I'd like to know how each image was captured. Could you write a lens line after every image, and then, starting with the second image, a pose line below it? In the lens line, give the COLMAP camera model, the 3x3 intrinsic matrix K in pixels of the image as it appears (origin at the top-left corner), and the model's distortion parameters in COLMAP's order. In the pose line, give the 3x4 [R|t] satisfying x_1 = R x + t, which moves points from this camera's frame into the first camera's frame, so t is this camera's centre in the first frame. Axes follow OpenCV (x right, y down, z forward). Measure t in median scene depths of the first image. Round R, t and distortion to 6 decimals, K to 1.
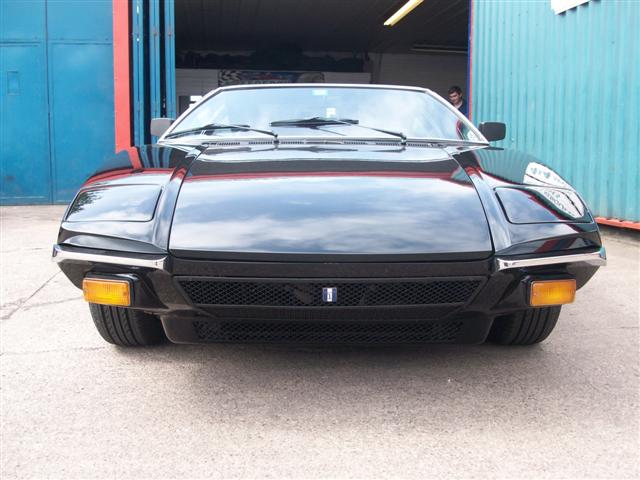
lens RADIAL K [[643.9, 0, 320.6], [0, 643.9, 240.1], [0, 0, 1]] dist [-0.114266, 0.000000]
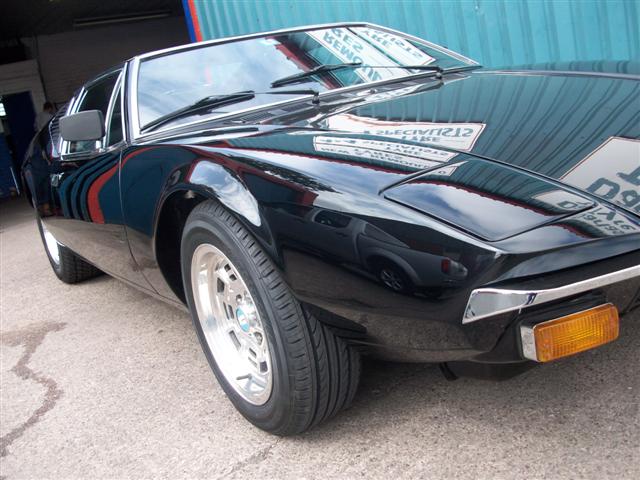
lens RADIAL K [[643.9, 0, 319.6], [0, 643.9, 240.6], [0, 0, 1]] dist [-0.114266, 0.000000]
pose [[0.835677, -0.285613, 0.469116, -0.466588], [0.263366, 0.957929, 0.114063, -0.080984], [-0.481957, 0.028229, 0.875740, 0.338640]]
